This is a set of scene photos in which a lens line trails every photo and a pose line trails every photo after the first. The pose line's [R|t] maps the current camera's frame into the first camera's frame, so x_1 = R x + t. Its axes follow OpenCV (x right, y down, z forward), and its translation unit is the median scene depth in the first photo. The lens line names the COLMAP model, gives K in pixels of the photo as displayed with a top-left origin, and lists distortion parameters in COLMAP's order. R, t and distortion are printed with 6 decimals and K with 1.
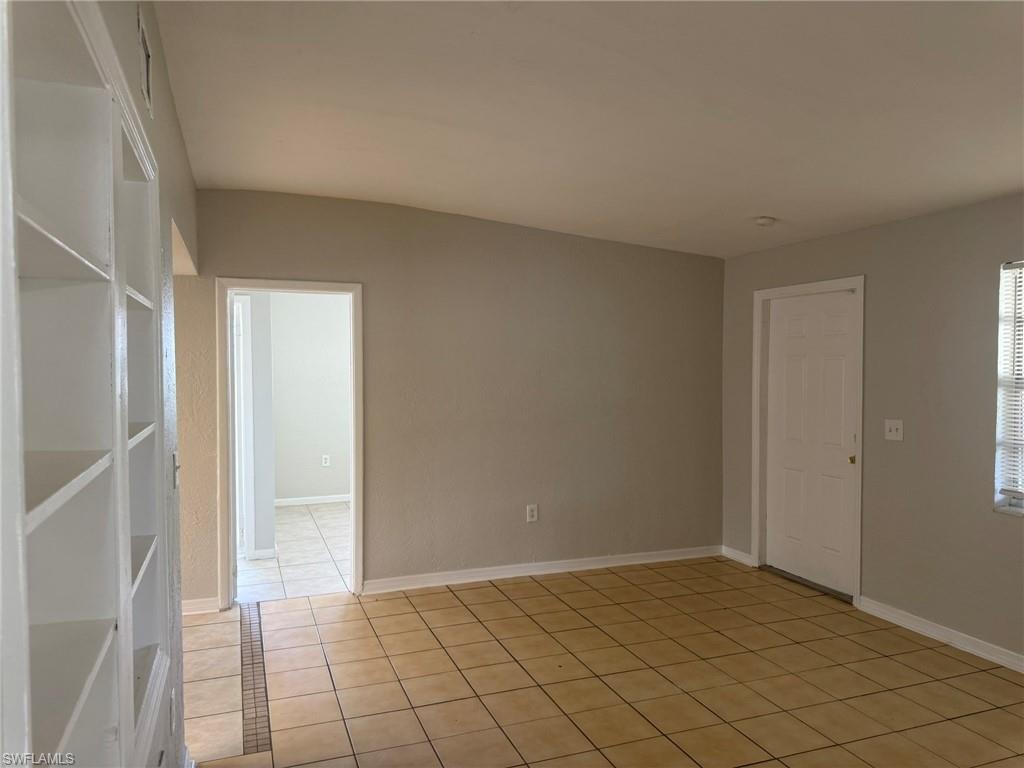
lens RADIAL K [[736.7, 0, 507.4], [0, 736.7, 383.9], [0, 0, 1]] dist [0.031031, -0.031777]
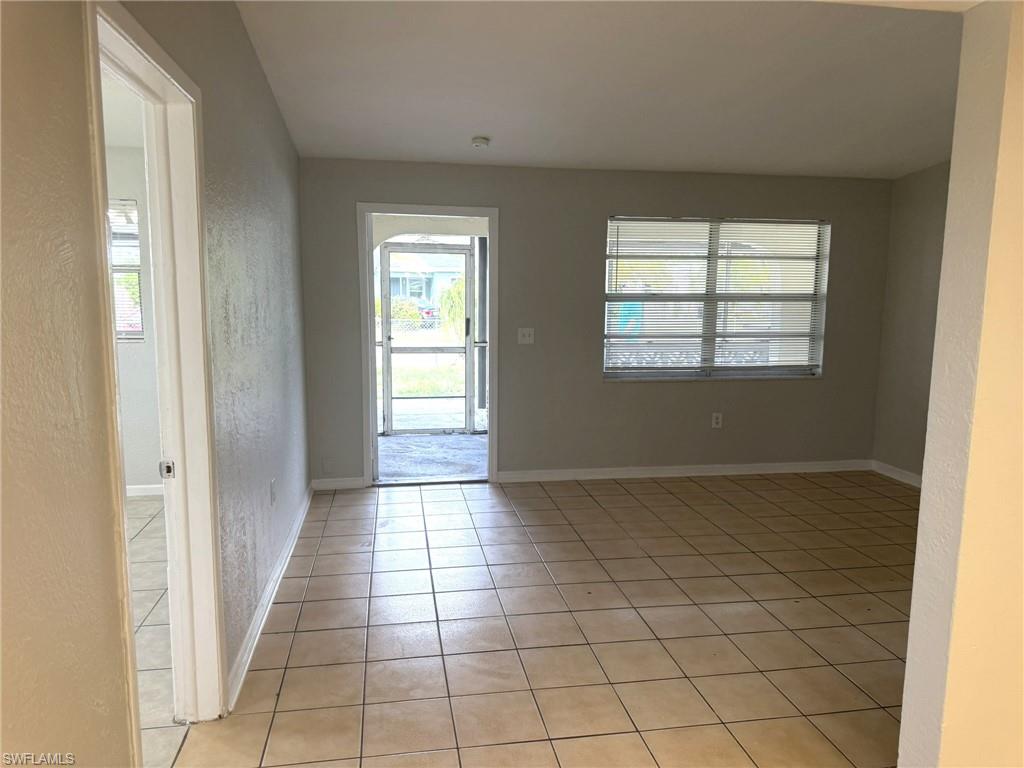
lens RADIAL K [[736.7, 0, 508.1], [0, 736.7, 383.8], [0, 0, 1]] dist [0.031031, -0.031777]
pose [[0.186224, -0.129126, 0.973985, -0.865692], [0.022097, 0.991626, 0.127240, -0.021278], [-0.982259, -0.002173, 0.187518, 0.923820]]
